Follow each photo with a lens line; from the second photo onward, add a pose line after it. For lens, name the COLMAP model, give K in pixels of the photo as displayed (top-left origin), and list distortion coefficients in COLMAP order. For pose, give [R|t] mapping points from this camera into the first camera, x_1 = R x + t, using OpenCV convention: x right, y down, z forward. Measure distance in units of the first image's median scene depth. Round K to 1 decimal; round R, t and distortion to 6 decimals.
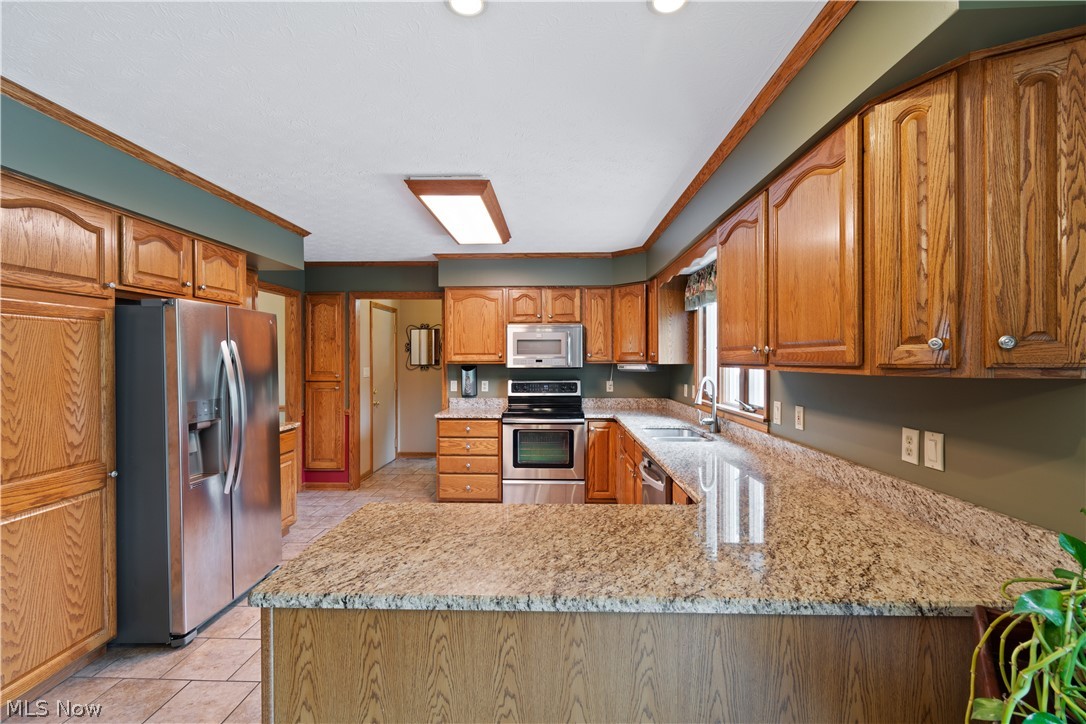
lens RADIAL K [[481.3, 0, 546.0], [0, 481.3, 362.5], [0, 0, 1]] dist [0.002969, -0.001774]
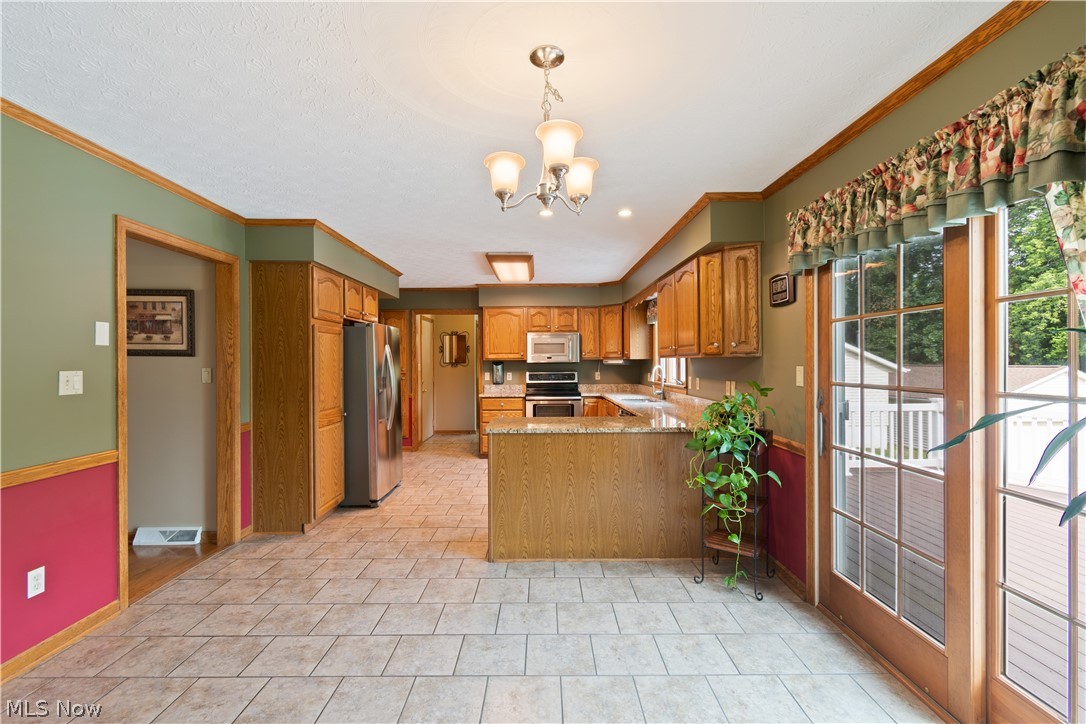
lens RADIAL K [[481.3, 0, 553.9], [0, 481.3, 362.1], [0, 0, 1]] dist [0.002969, -0.001774]
pose [[0.998690, -0.004827, 0.050935, -0.121261], [0.005153, 0.999967, -0.006259, 0.030063], [-0.050903, 0.006513, 0.998682, -0.728884]]
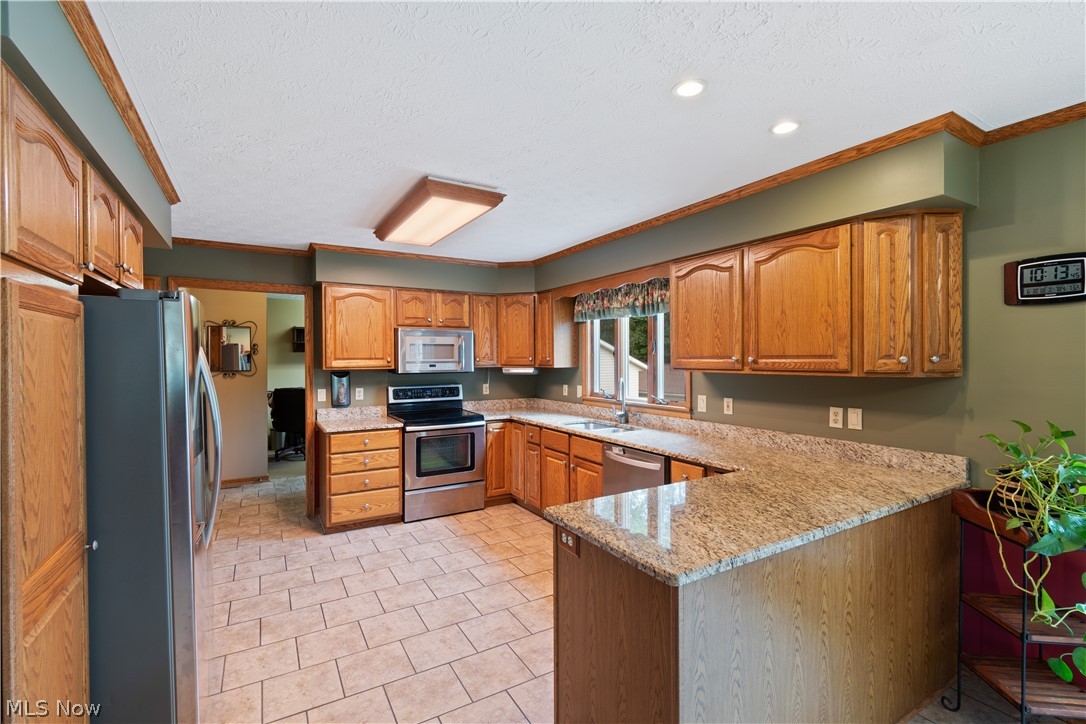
lens RADIAL K [[481.3, 0, 555.4], [0, 481.3, 363.2], [0, 0, 1]] dist [0.002969, -0.001774]
pose [[0.843300, -0.007978, 0.537383, -0.535346], [0.007388, 0.999967, 0.003253, -0.016245], [-0.537392, 0.001227, 0.843332, 0.059736]]
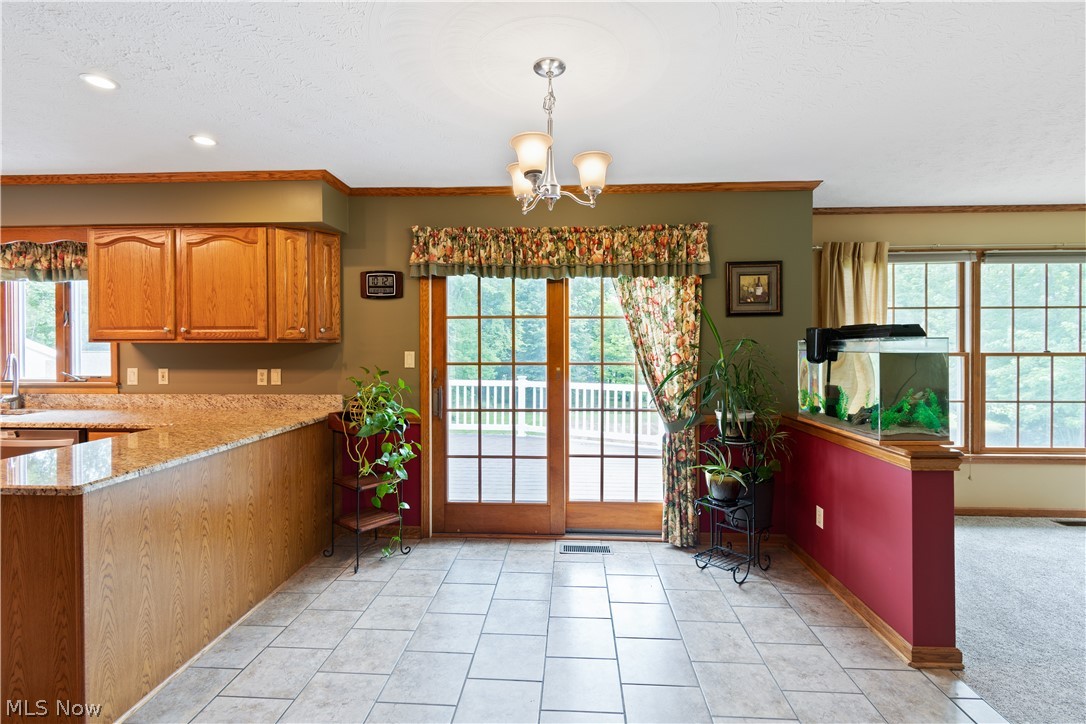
lens RADIAL K [[481.3, 0, 541.4], [0, 481.3, 347.1], [0, 0, 1]] dist [0.002969, -0.001774]
pose [[0.032170, -0.005612, 0.999467, -0.731993], [0.009159, 0.999944, 0.005320, 0.021694], [-0.999440, 0.008983, 0.032220, -0.165568]]
